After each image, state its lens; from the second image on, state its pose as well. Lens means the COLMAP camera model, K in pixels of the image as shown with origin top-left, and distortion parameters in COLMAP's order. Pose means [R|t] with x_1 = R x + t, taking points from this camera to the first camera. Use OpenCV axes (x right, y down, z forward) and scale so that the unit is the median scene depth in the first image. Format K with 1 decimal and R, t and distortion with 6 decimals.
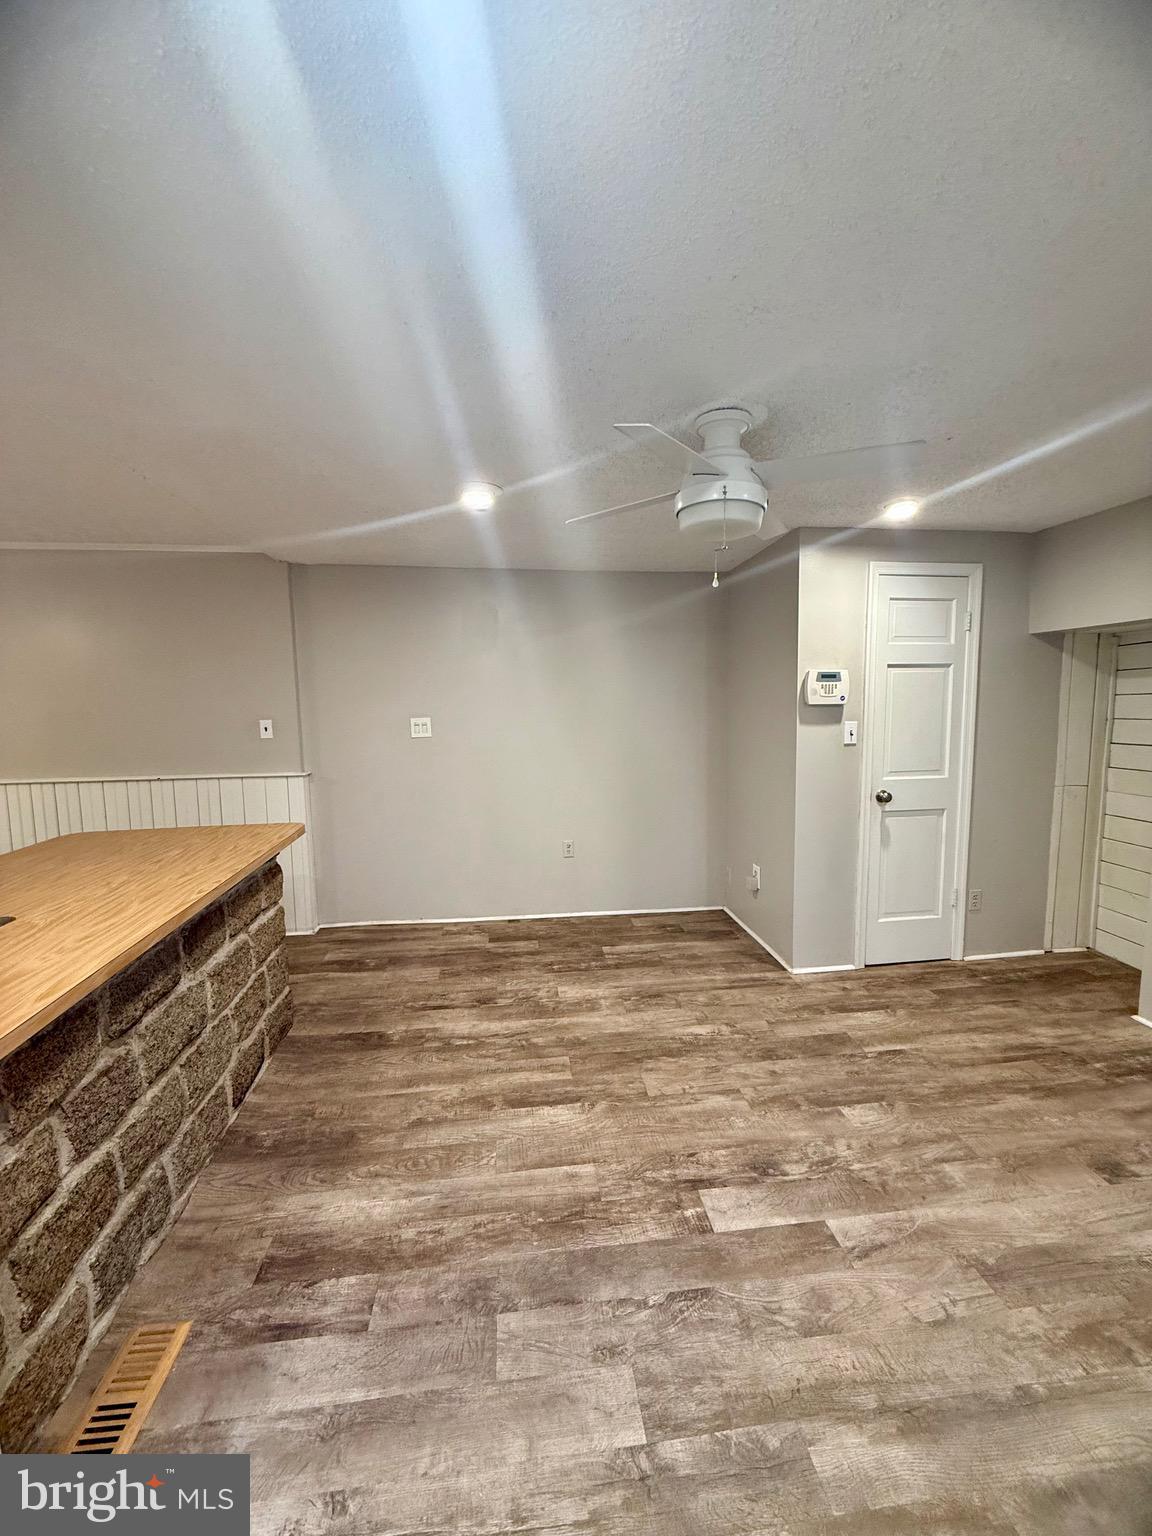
lens RADIAL K [[612.0, 0, 576.4], [0, 612.0, 765.7], [0, 0, 1]] dist [0.000764, 0.000236]
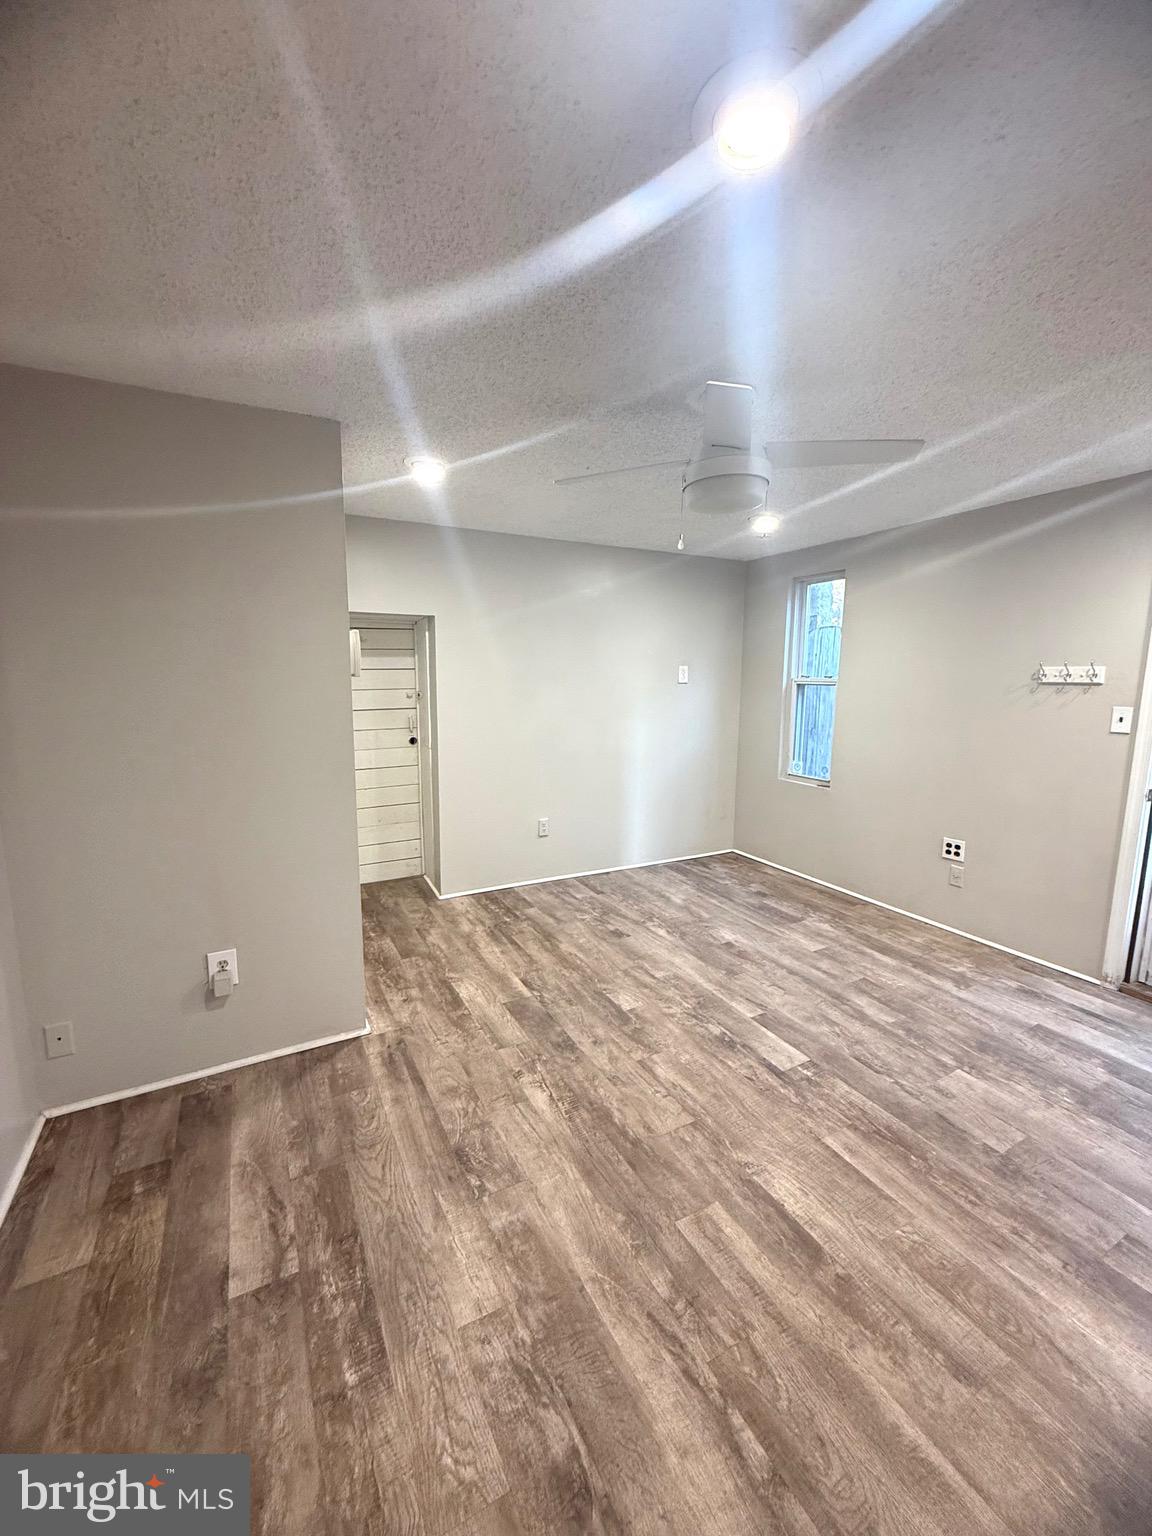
lens RADIAL K [[612.0, 0, 577.2], [0, 612.0, 766.4], [0, 0, 1]] dist [0.000764, 0.000236]
pose [[-0.377405, -0.128690, 0.917063, -0.558053], [0.096363, 0.979463, 0.177104, -0.128826], [-0.921021, 0.155211, -0.357253, 1.392641]]
